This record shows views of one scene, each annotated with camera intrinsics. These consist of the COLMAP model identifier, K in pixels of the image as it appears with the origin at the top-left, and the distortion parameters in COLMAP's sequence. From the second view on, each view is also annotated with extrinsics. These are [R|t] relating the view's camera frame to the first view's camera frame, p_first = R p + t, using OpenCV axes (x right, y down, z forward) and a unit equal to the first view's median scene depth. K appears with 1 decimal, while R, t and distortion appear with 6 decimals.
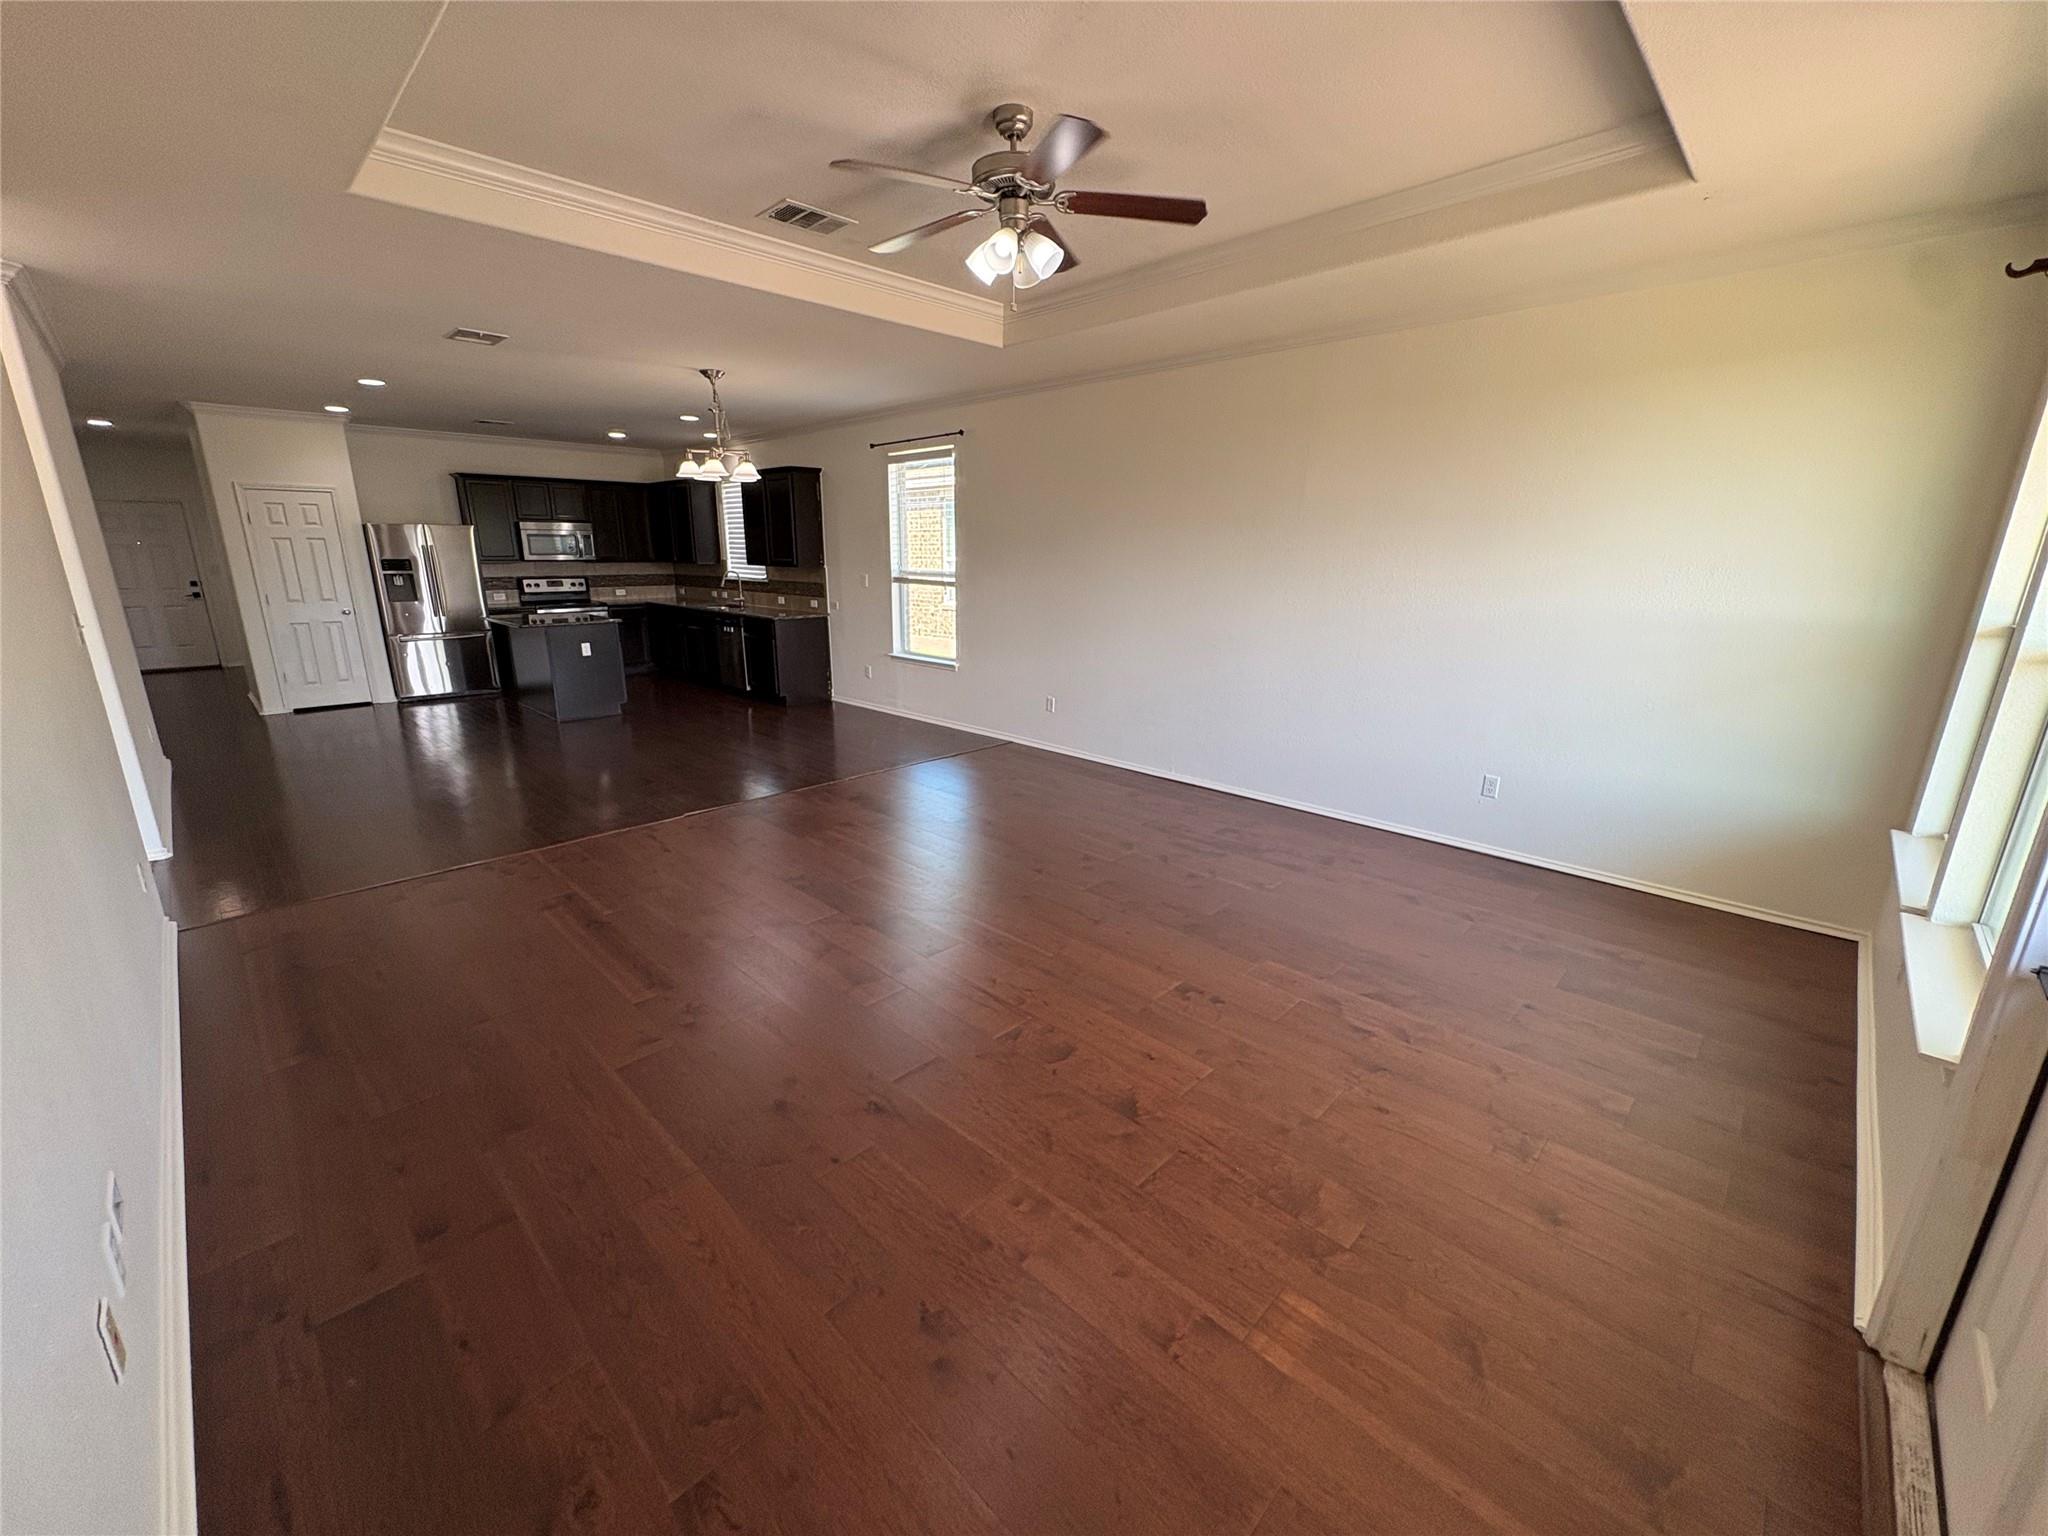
lens RADIAL K [[817.5, 0, 1025.2], [0, 817.5, 763.9], [0, 0, 1]] dist [0.003306, -0.000119]
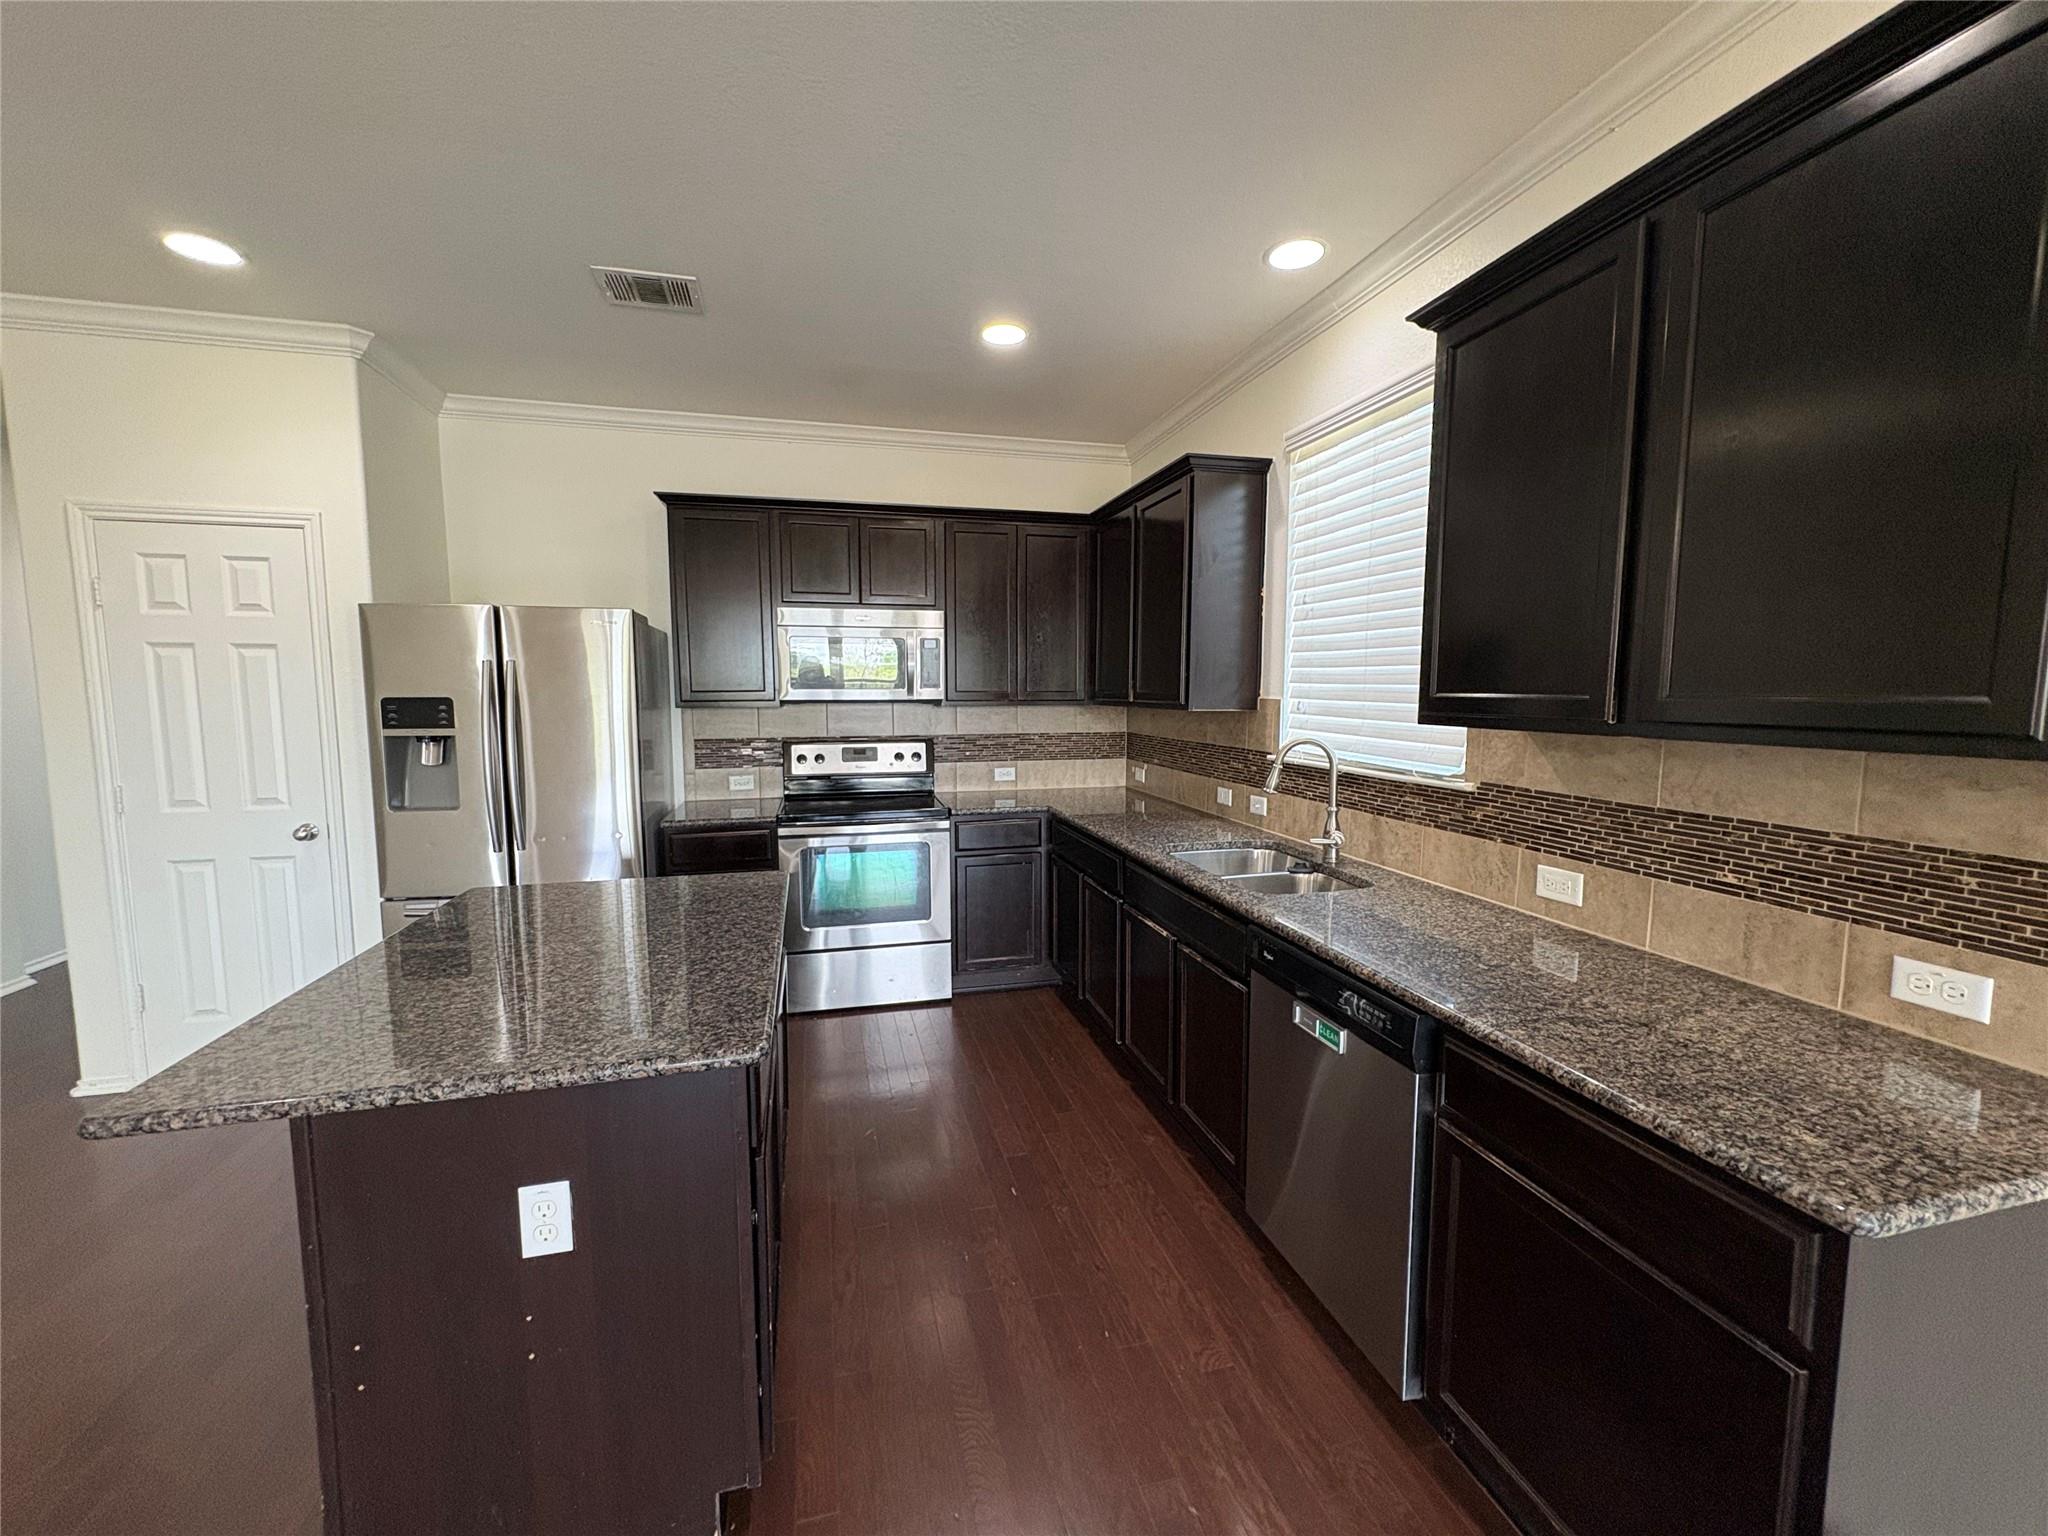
lens RADIAL K [[817.5, 0, 1025.2], [0, 817.5, 763.9], [0, 0, 1]] dist [0.003306, -0.000119]
pose [[0.857692, 0.042208, -0.512429, -0.326938], [-0.126032, 0.983479, -0.129942, -0.196244], [0.498479, 0.176033, 0.848841, 0.785120]]
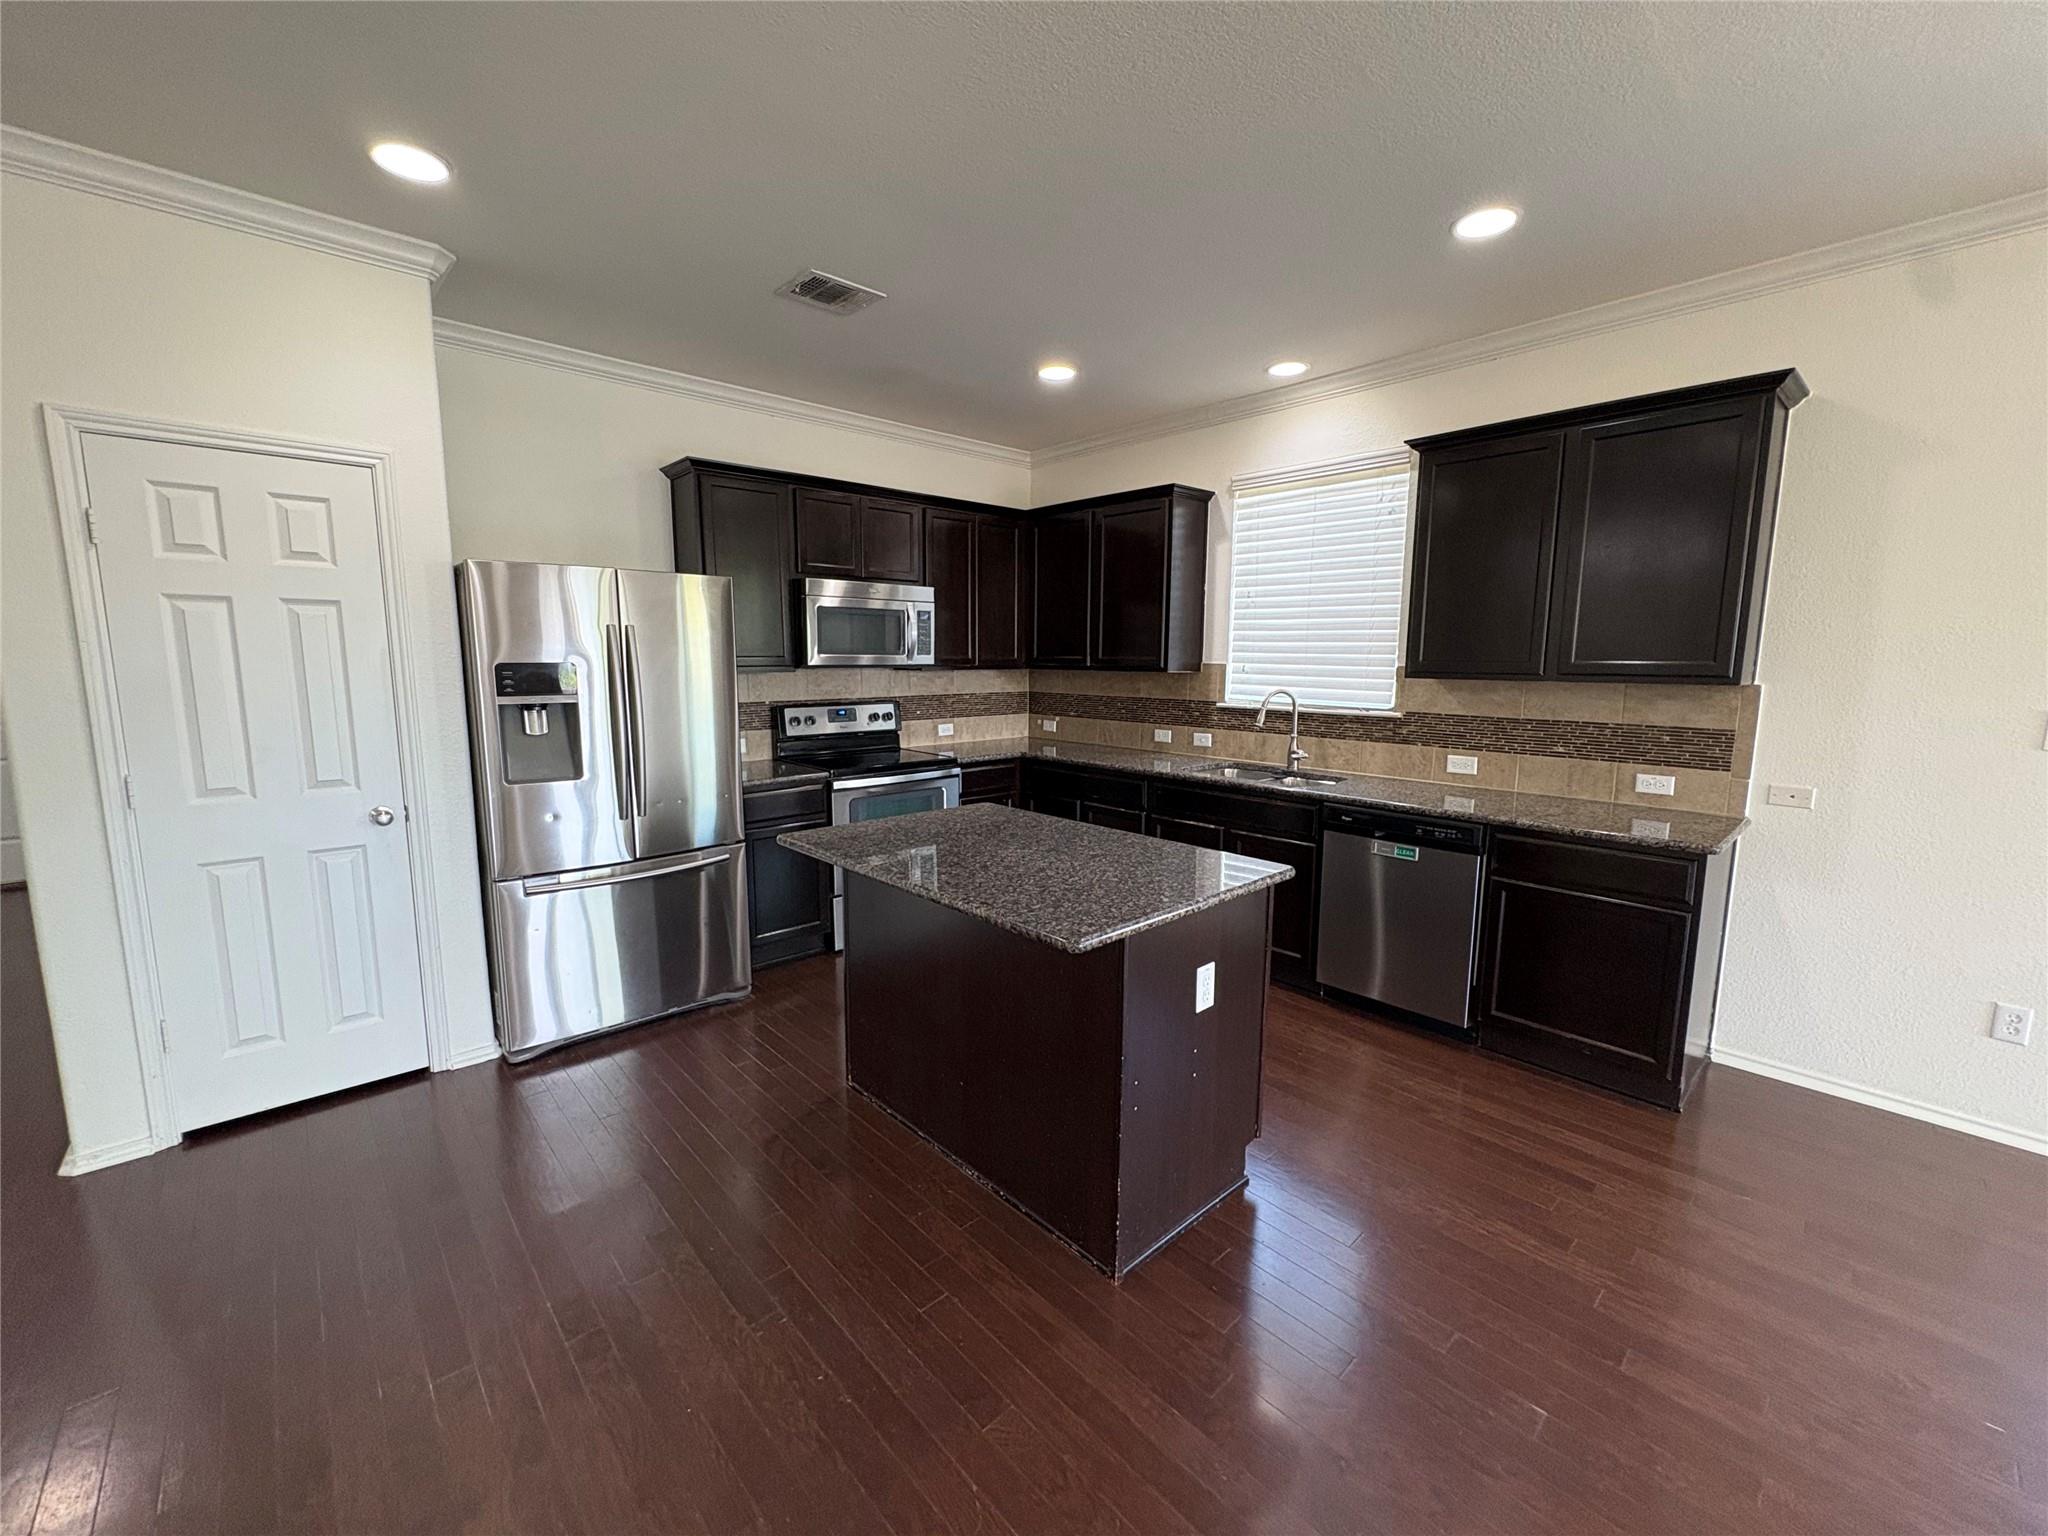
lens RADIAL K [[817.5, 0, 1025.2], [0, 817.5, 763.9], [0, 0, 1]] dist [0.003306, -0.000119]
pose [[0.998710, 0.006016, -0.050418, -0.513868], [-0.012217, 0.992256, -0.123611, -0.158031], [0.049284, 0.124067, 0.991049, 0.635280]]
